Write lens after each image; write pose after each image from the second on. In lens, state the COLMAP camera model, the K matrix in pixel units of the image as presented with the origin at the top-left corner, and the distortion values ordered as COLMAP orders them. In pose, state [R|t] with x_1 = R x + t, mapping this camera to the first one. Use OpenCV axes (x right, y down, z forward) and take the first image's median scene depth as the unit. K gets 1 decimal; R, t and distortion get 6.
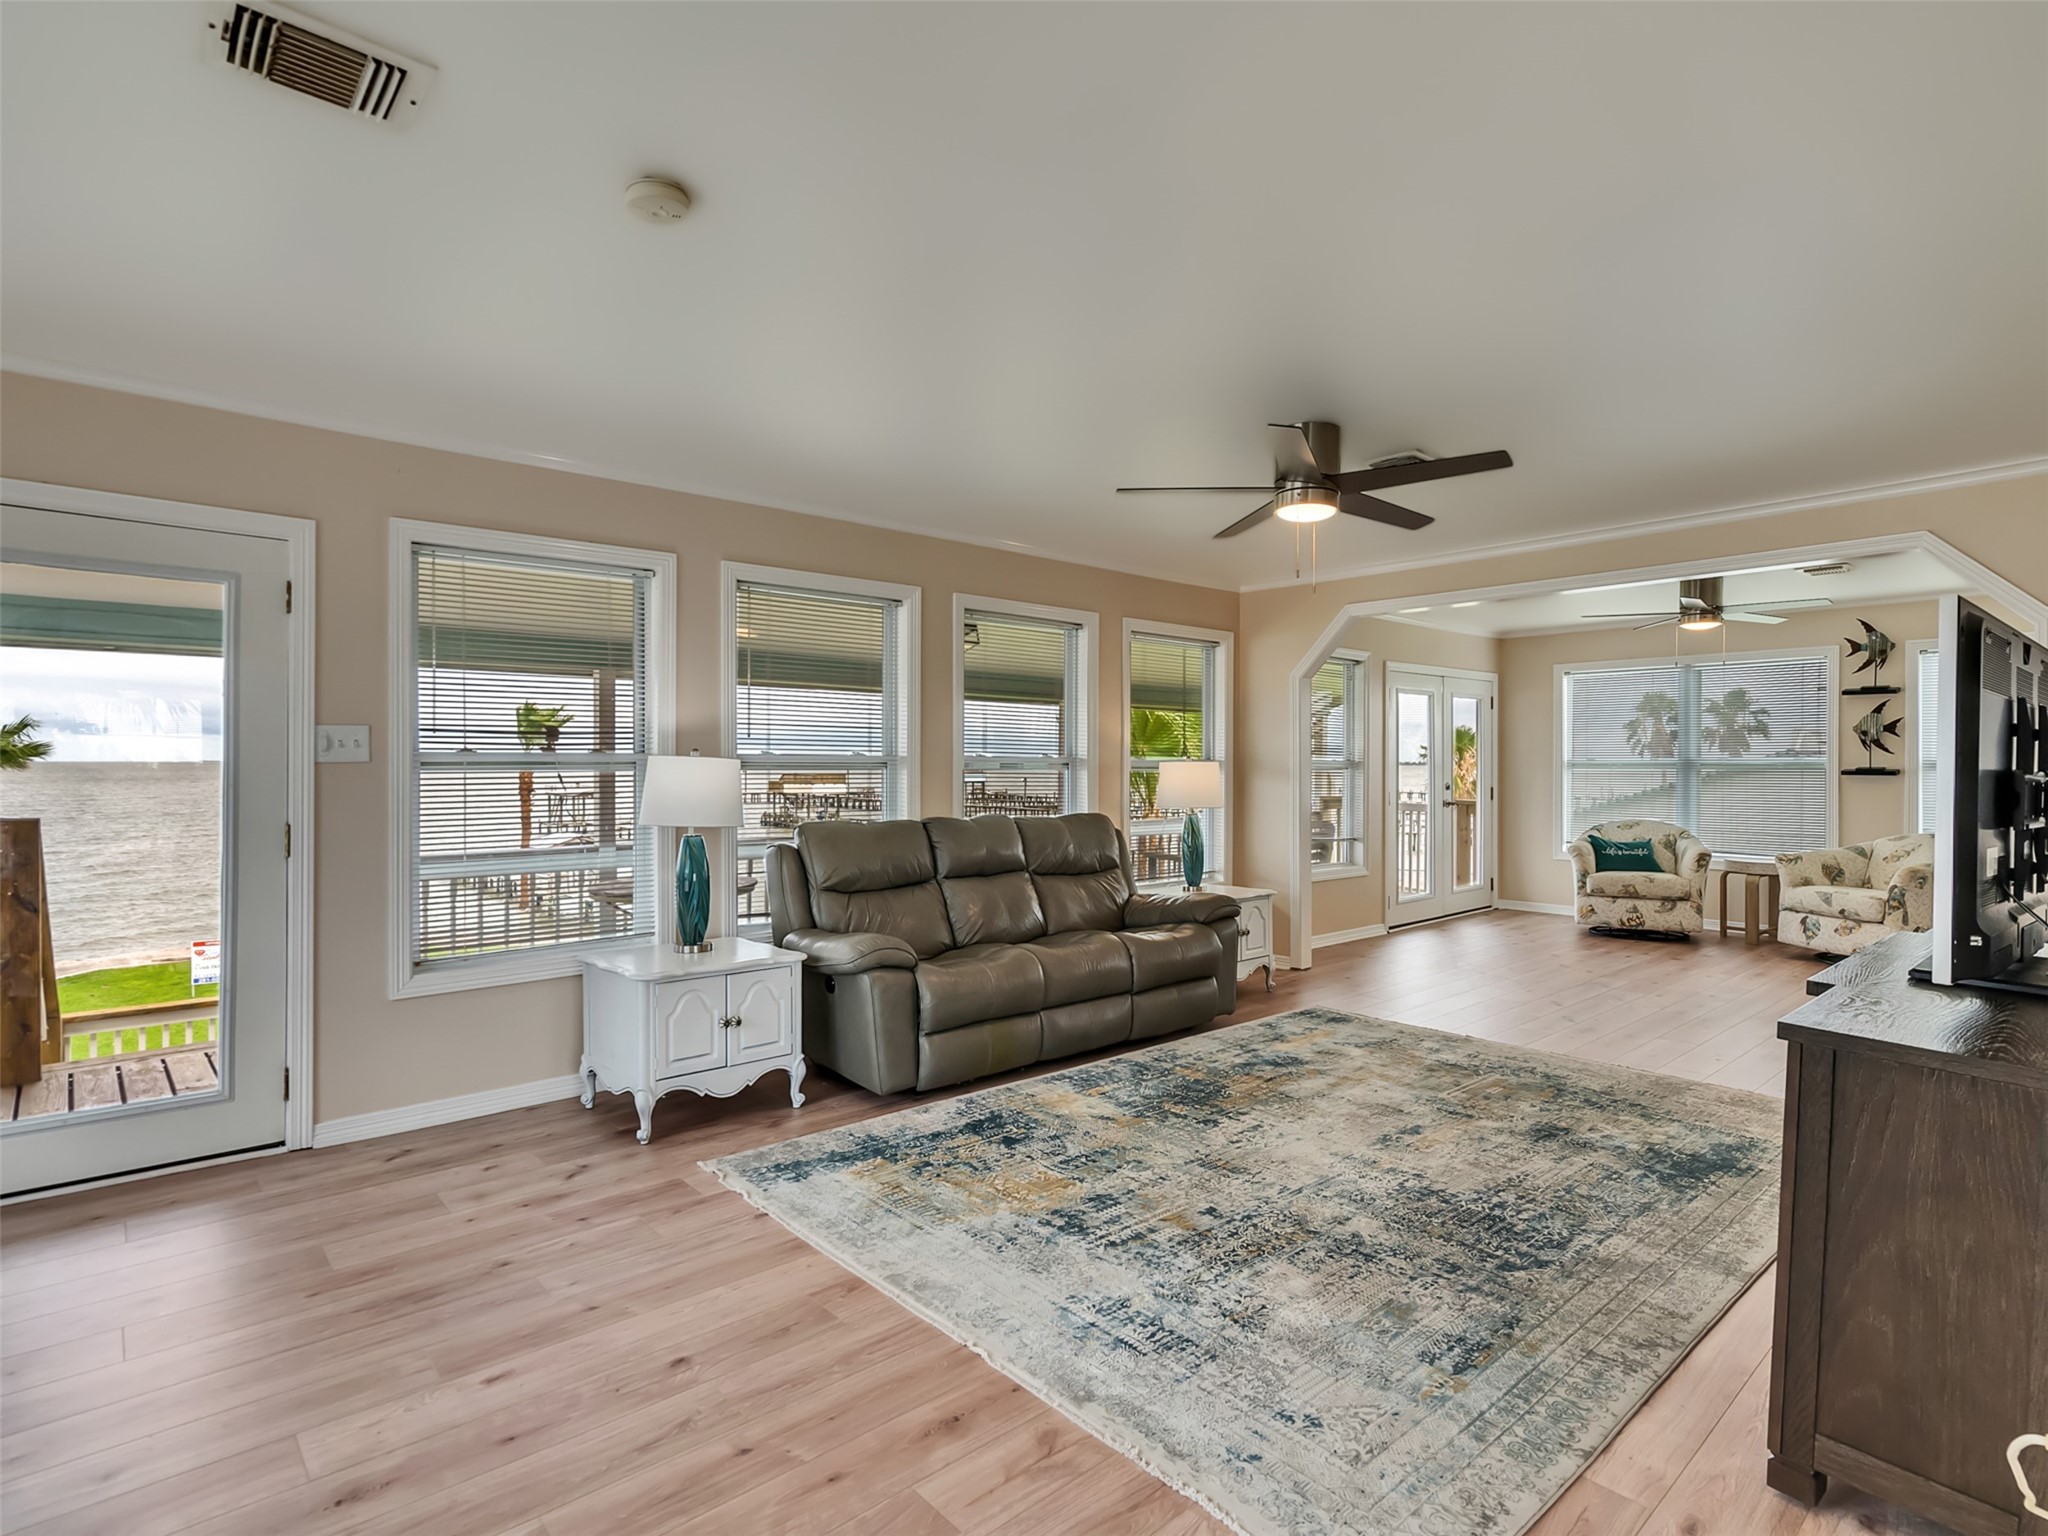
lens RADIAL K [[1043.6, 0, 1013.6], [0, 1043.6, 776.9], [0, 0, 1]] dist [-0.006974, 0.005412]
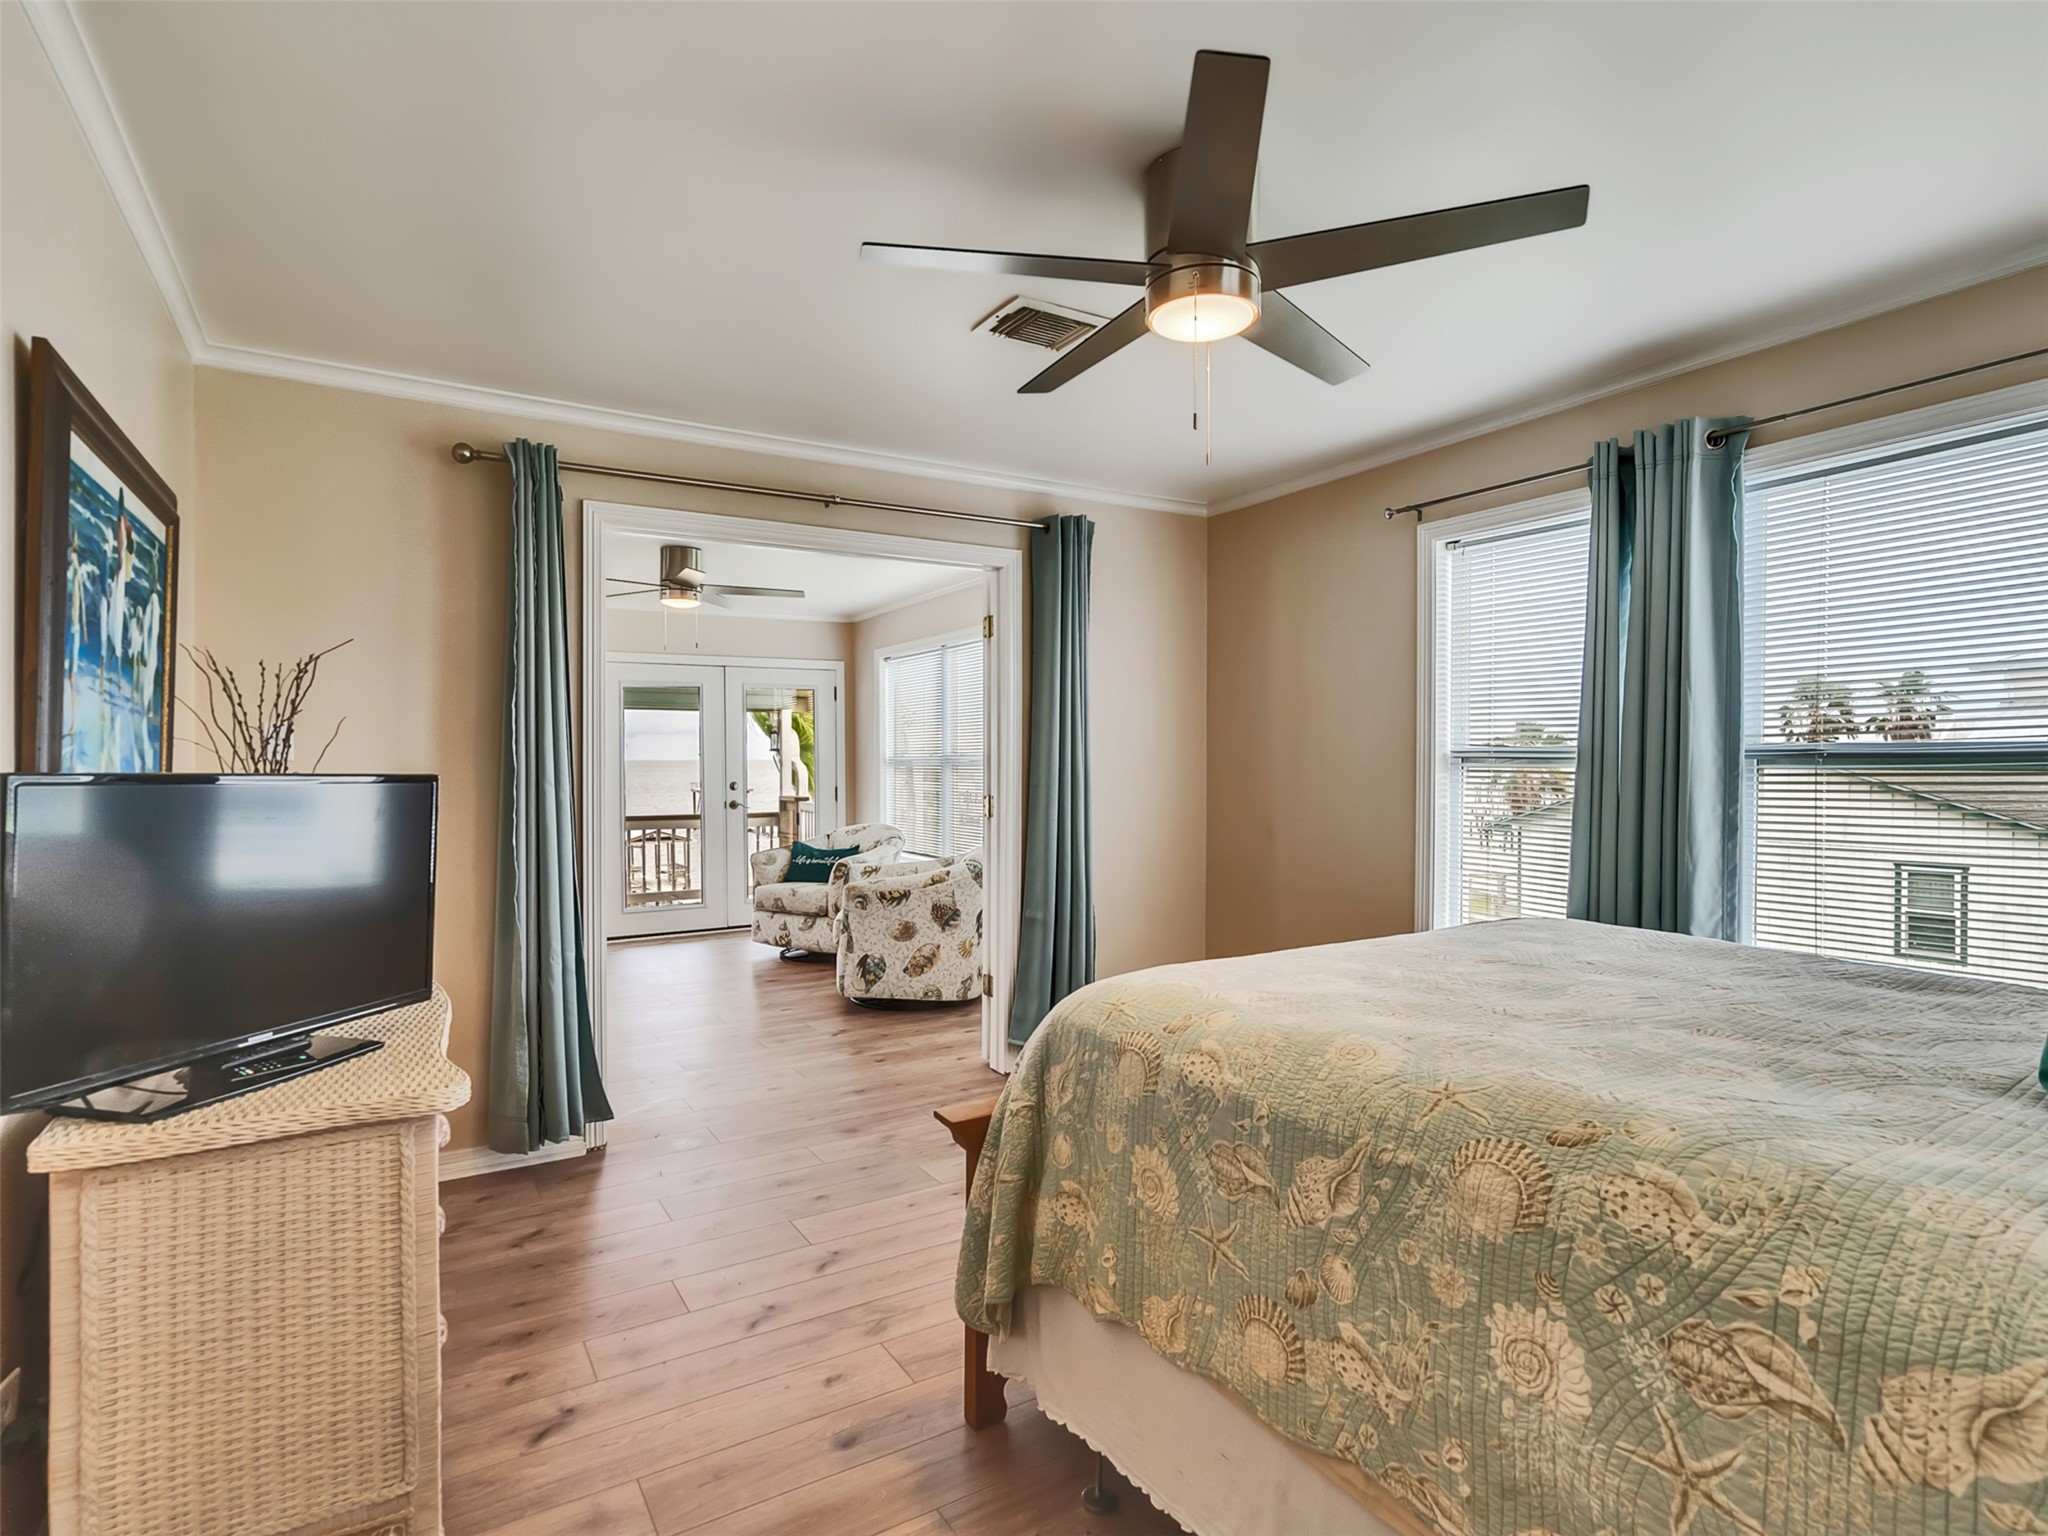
lens RADIAL K [[1043.6, 0, 1021.7], [0, 1043.6, 773.9], [0, 0, 1]] dist [-0.006974, 0.005412]
pose [[0.984656, -0.010886, -0.174165, 1.712950], [0.010683, 0.999941, -0.002103, 0.003898], [0.174178, 0.000211, 0.984714, 0.294615]]
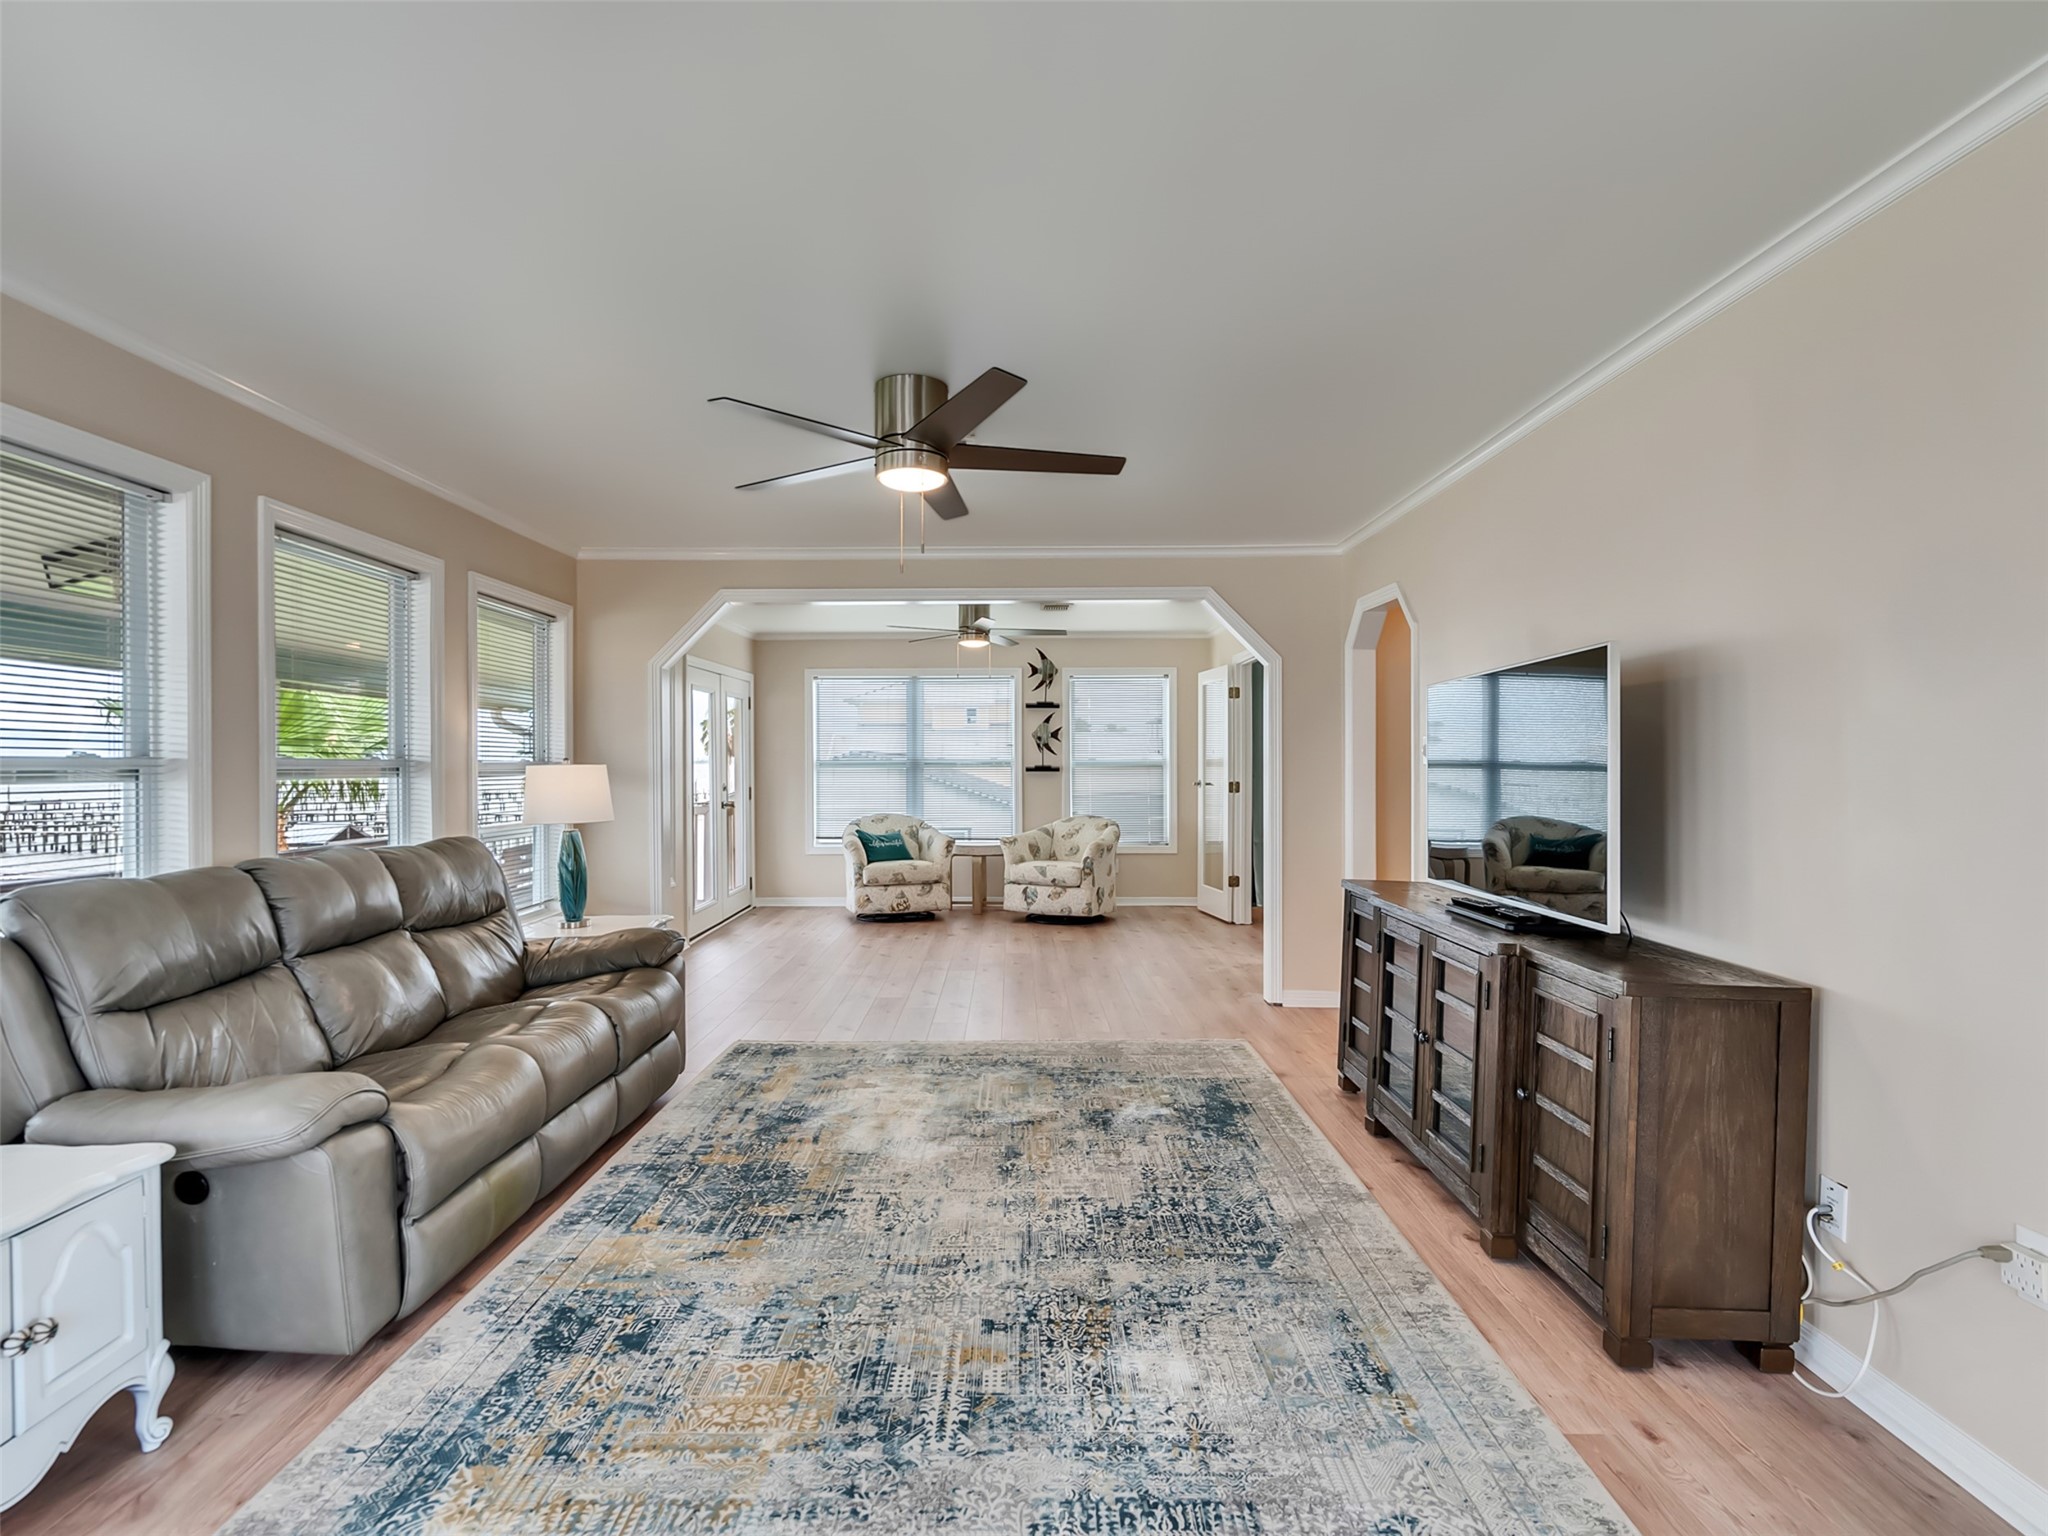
lens RADIAL K [[1043.6, 0, 1010.2], [0, 1043.6, 770.9], [0, 0, 1]] dist [-0.006974, 0.005412]
pose [[0.664210, -0.010029, 0.747479, -0.281156], [0.013099, 0.999913, 0.001777, -0.009322], [-0.747431, 0.008611, 0.664283, 0.317152]]
